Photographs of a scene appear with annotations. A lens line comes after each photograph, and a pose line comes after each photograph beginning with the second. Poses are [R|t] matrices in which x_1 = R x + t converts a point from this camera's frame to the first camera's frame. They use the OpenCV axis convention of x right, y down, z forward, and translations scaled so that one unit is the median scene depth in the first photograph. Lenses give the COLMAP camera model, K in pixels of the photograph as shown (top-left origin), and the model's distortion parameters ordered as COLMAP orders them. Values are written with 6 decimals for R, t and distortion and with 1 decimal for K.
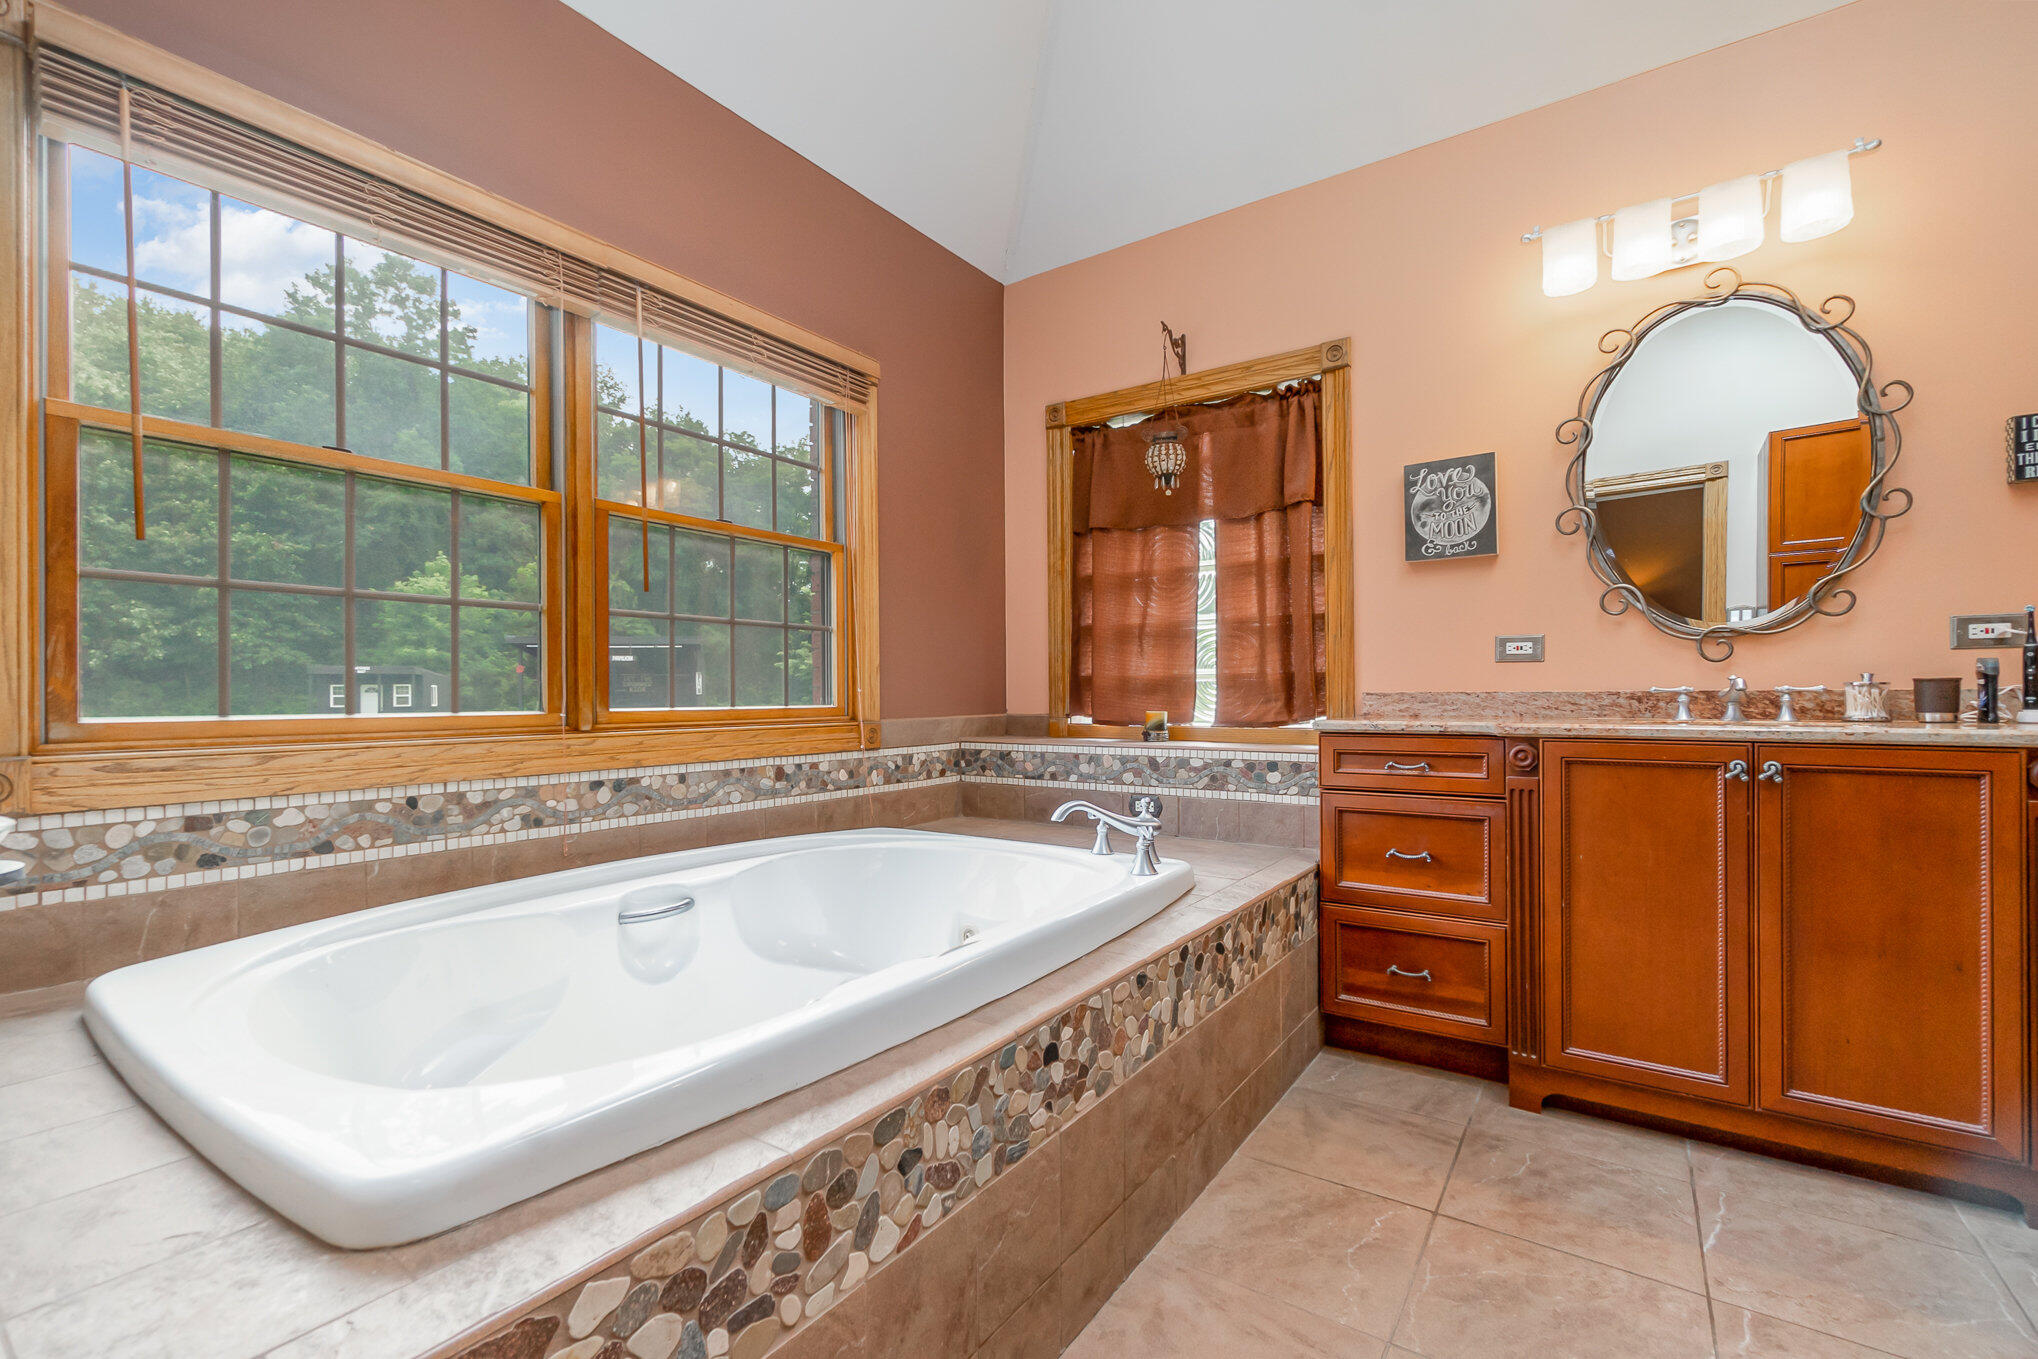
lens RADIAL K [[886.2, 0, 1015.3], [0, 886.2, 675.1], [0, 0, 1]] dist [-0.006241, 0.000213]
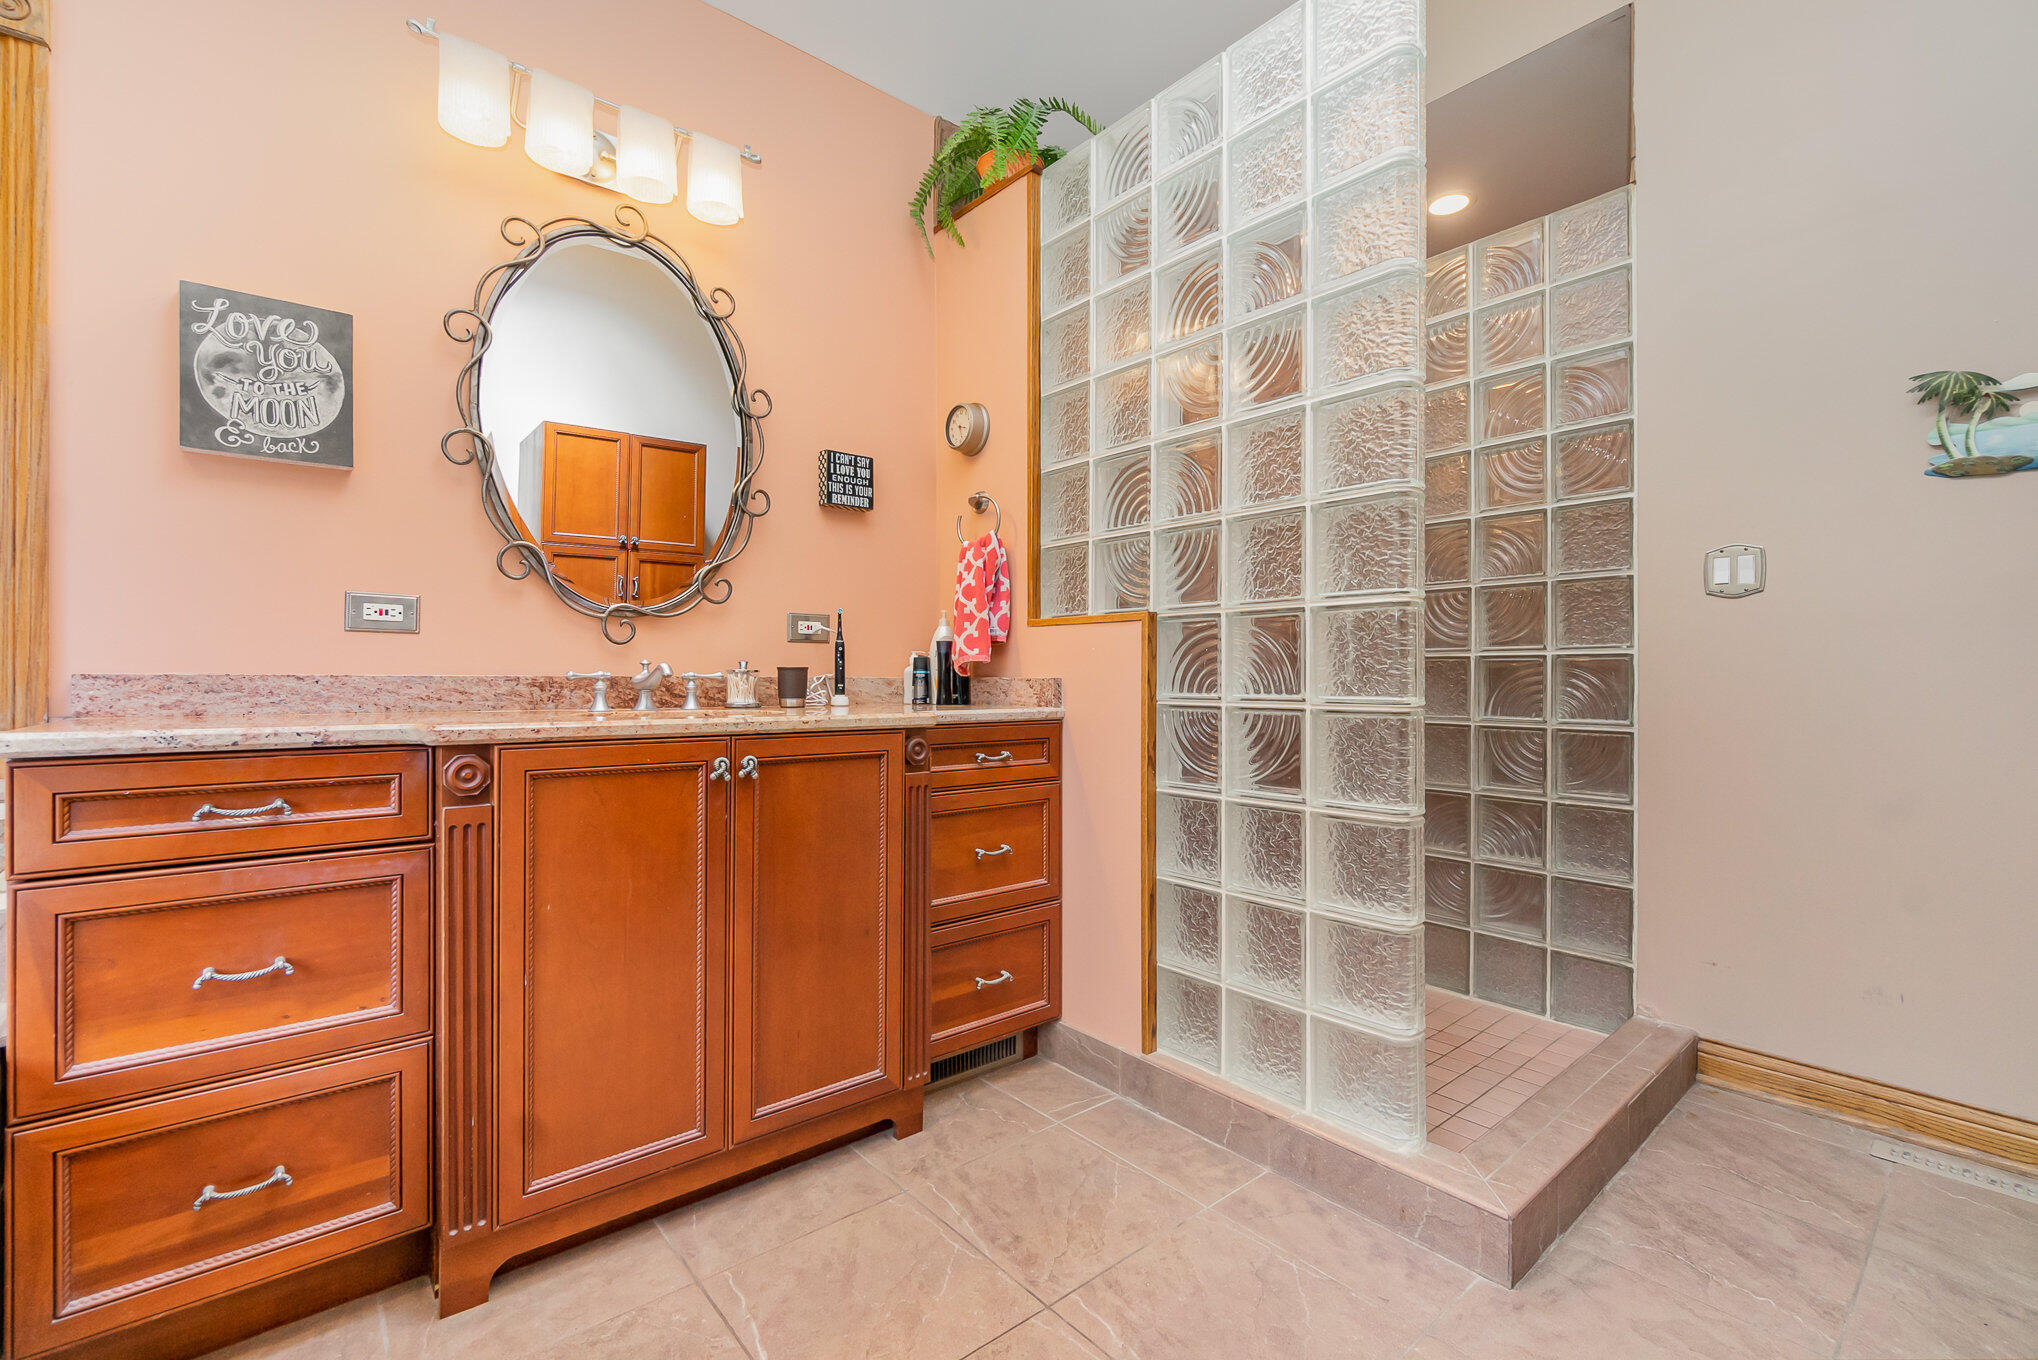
lens RADIAL K [[886.2, 0, 1015.3], [0, 886.2, 675.6], [0, 0, 1]] dist [-0.006241, 0.000213]
pose [[0.263215, 0.009084, 0.964694, 0.041898], [-0.027223, 0.999627, -0.001985, 0.007894], [-0.964353, -0.025740, 0.263364, 0.401085]]
